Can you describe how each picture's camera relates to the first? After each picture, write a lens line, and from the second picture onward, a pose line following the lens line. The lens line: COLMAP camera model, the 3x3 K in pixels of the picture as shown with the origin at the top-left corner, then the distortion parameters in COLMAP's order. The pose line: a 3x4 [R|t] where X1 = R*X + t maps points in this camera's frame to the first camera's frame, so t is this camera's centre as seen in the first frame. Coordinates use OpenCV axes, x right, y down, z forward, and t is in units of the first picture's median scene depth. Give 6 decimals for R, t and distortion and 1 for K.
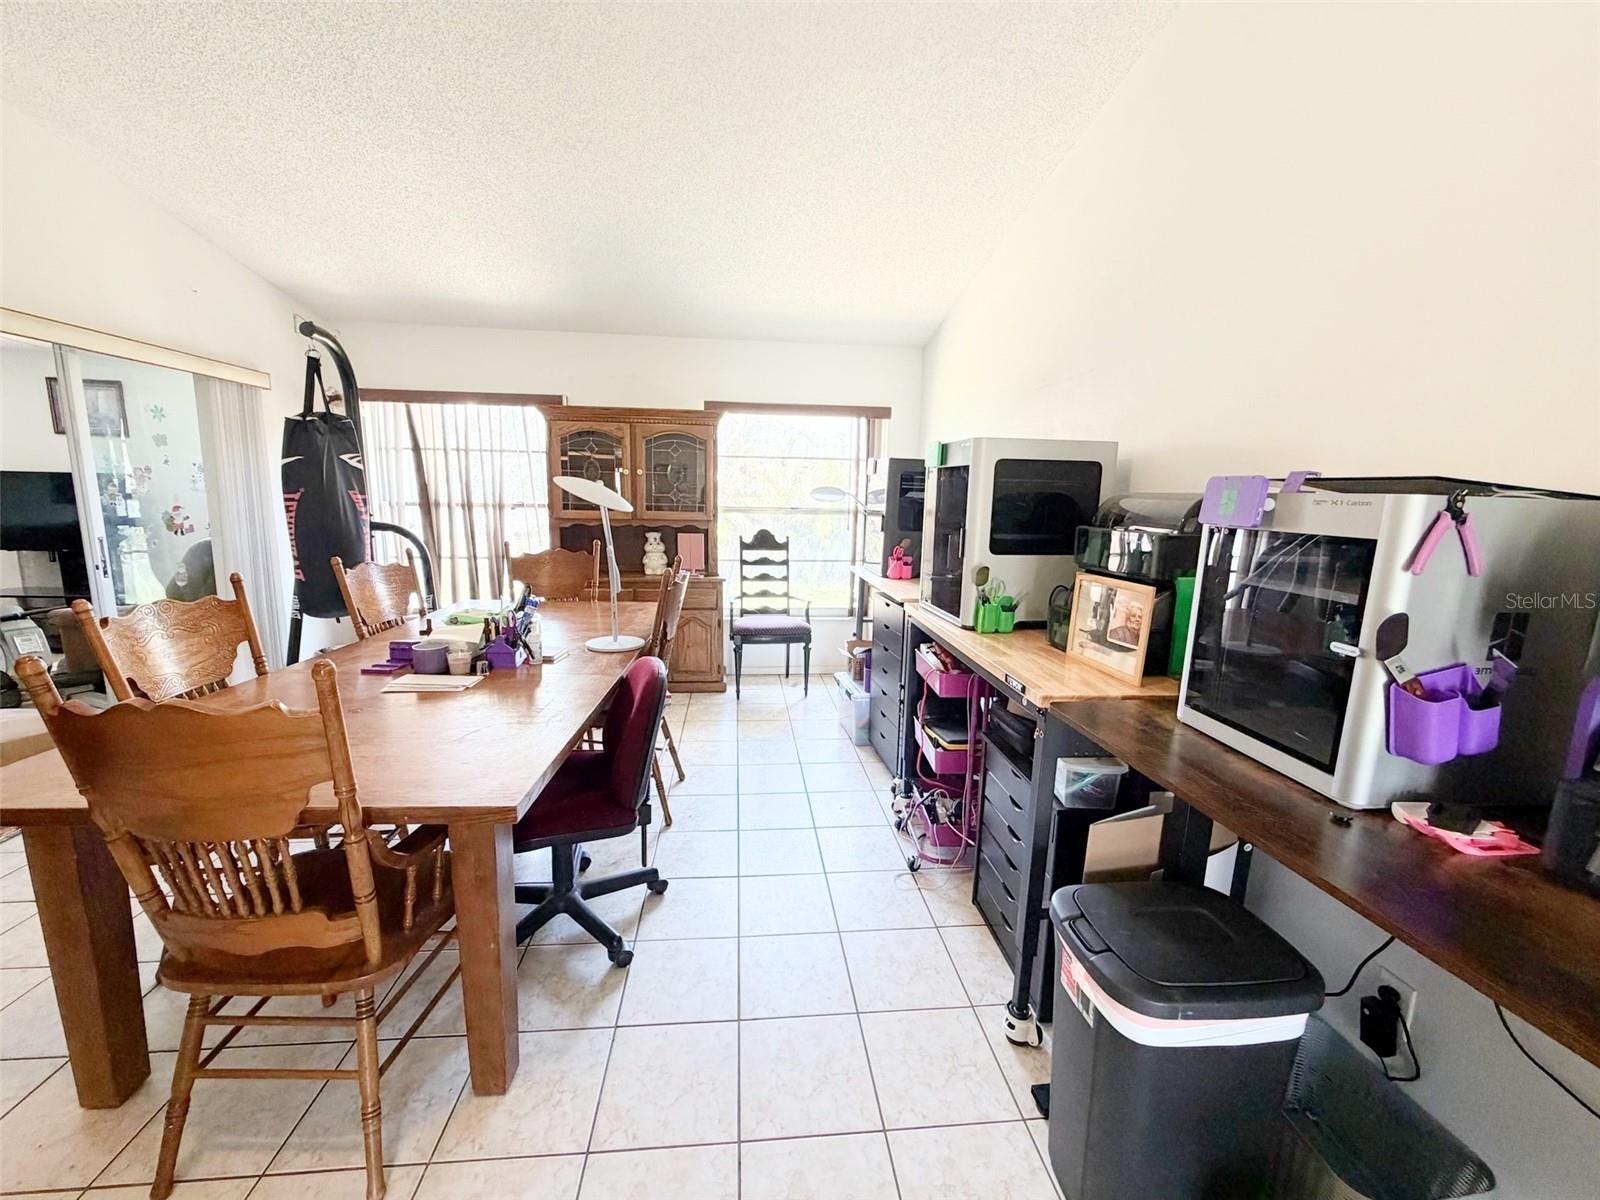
lens RADIAL K [[634.2, 0, 801.5], [0, 634.2, 603.6], [0, 0, 1]] dist [0.009892, 0.000858]
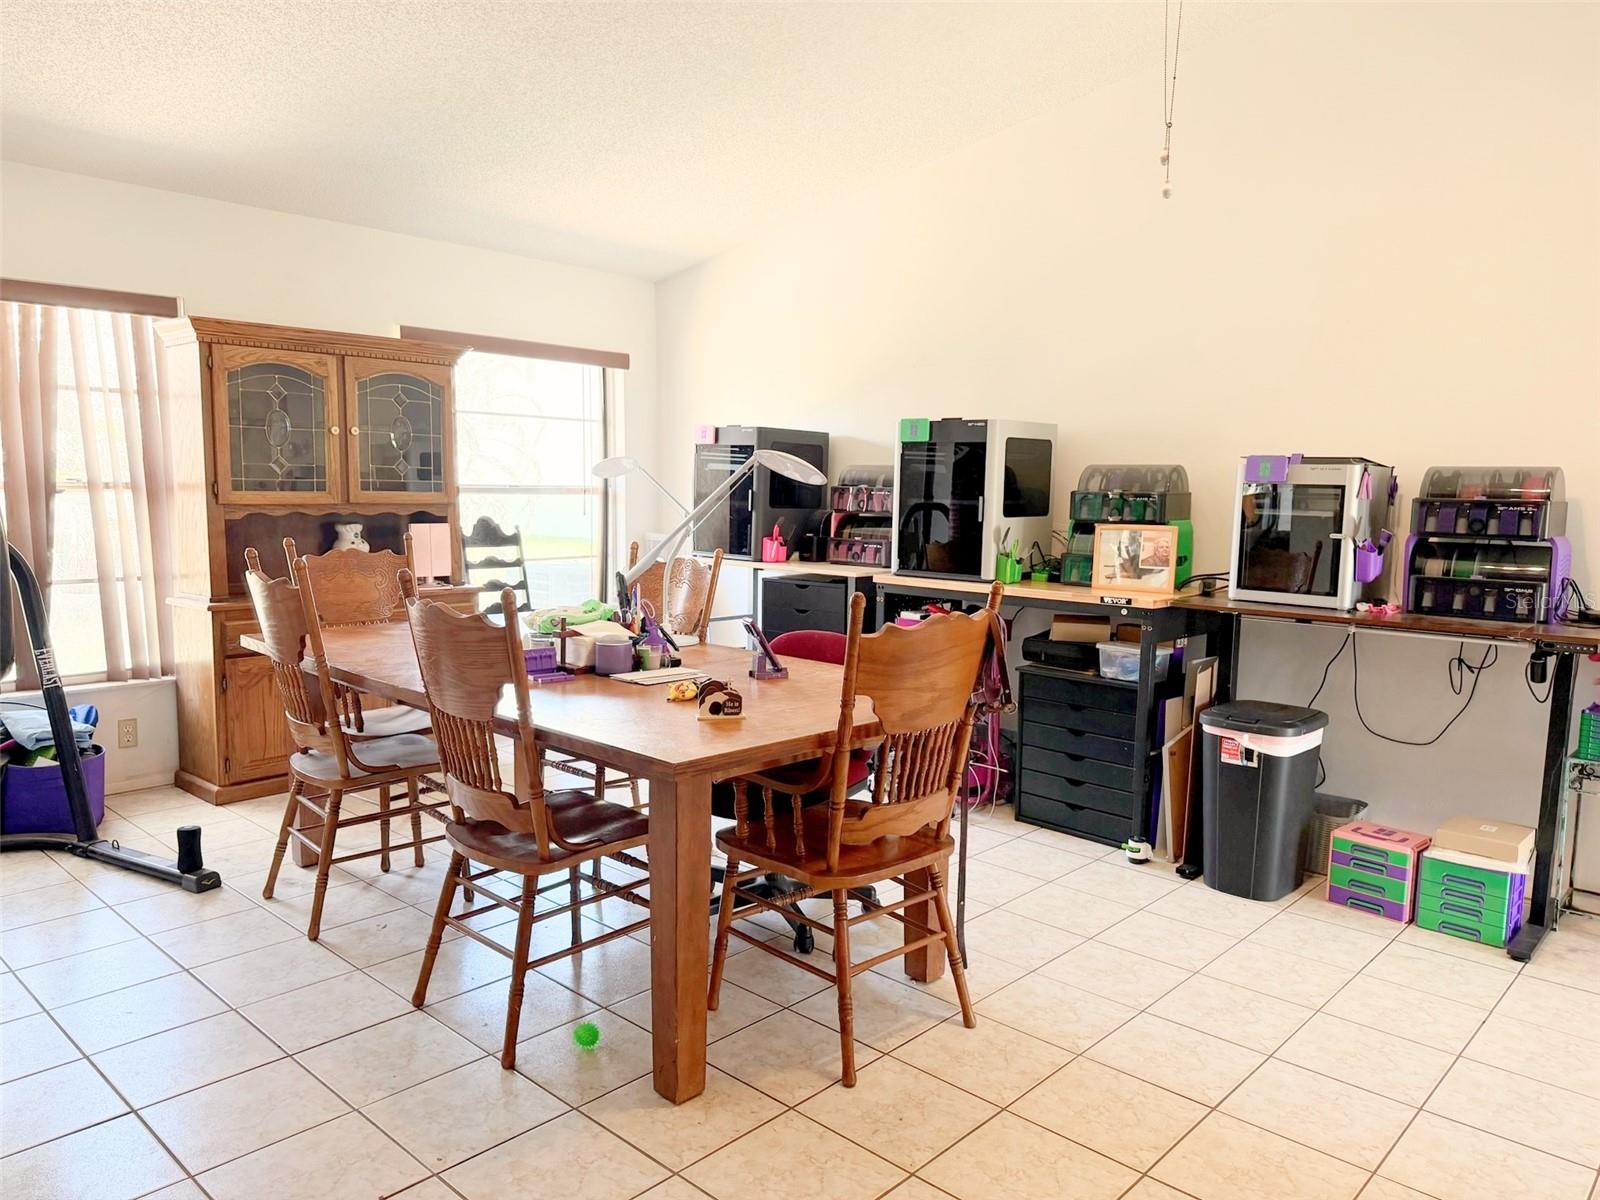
lens RADIAL K [[1120.6, 0, 791.9], [0, 1120.6, 608.6], [0, 0, 1]] dist [0.082903, -0.056804]
pose [[0.744607, -0.085290, 0.662031, -0.711517], [0.114617, 0.993409, -0.000931, 0.024692], [-0.657589, 0.076573, 0.749476, -0.149870]]
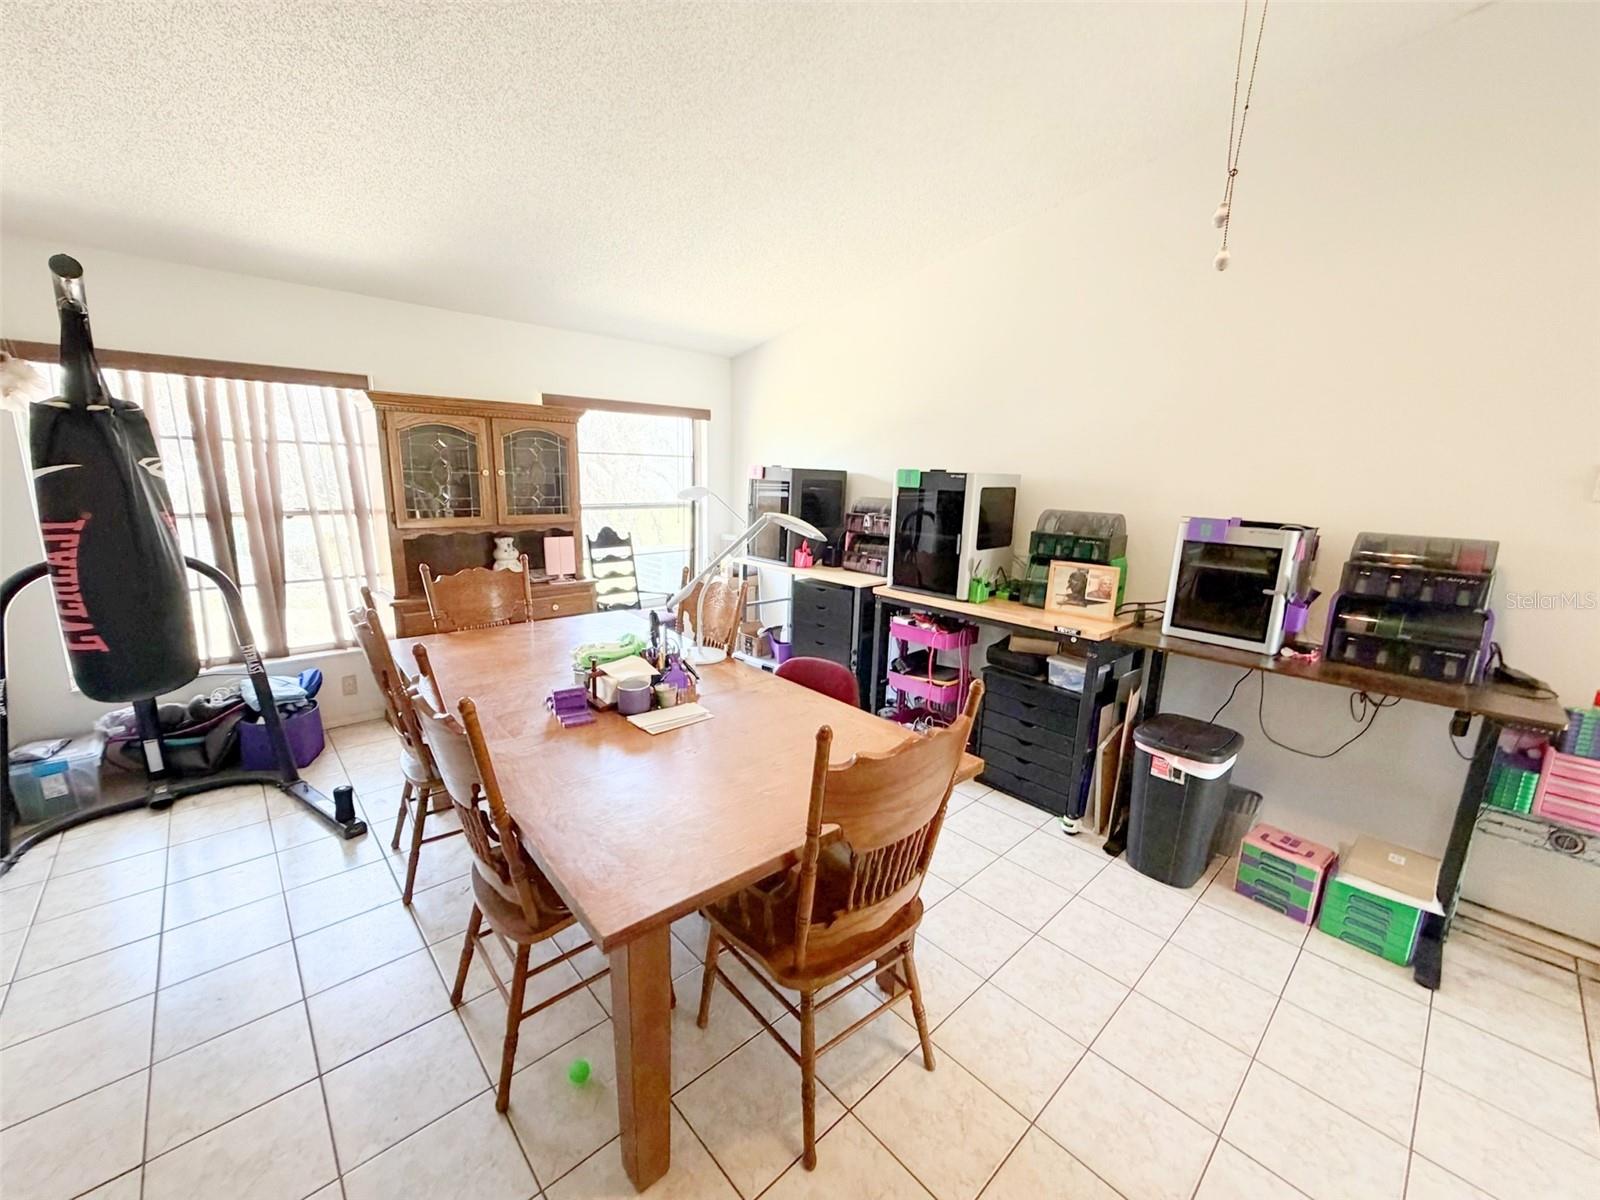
lens RADIAL K [[634.2, 0, 791.1], [0, 634.2, 602.6], [0, 0, 1]] dist [0.009892, 0.000858]
pose [[0.796342, -0.124290, 0.591938, -0.487846], [0.093039, 0.992183, 0.083163, -0.061817], [-0.597648, -0.011152, 0.801681, 0.029148]]
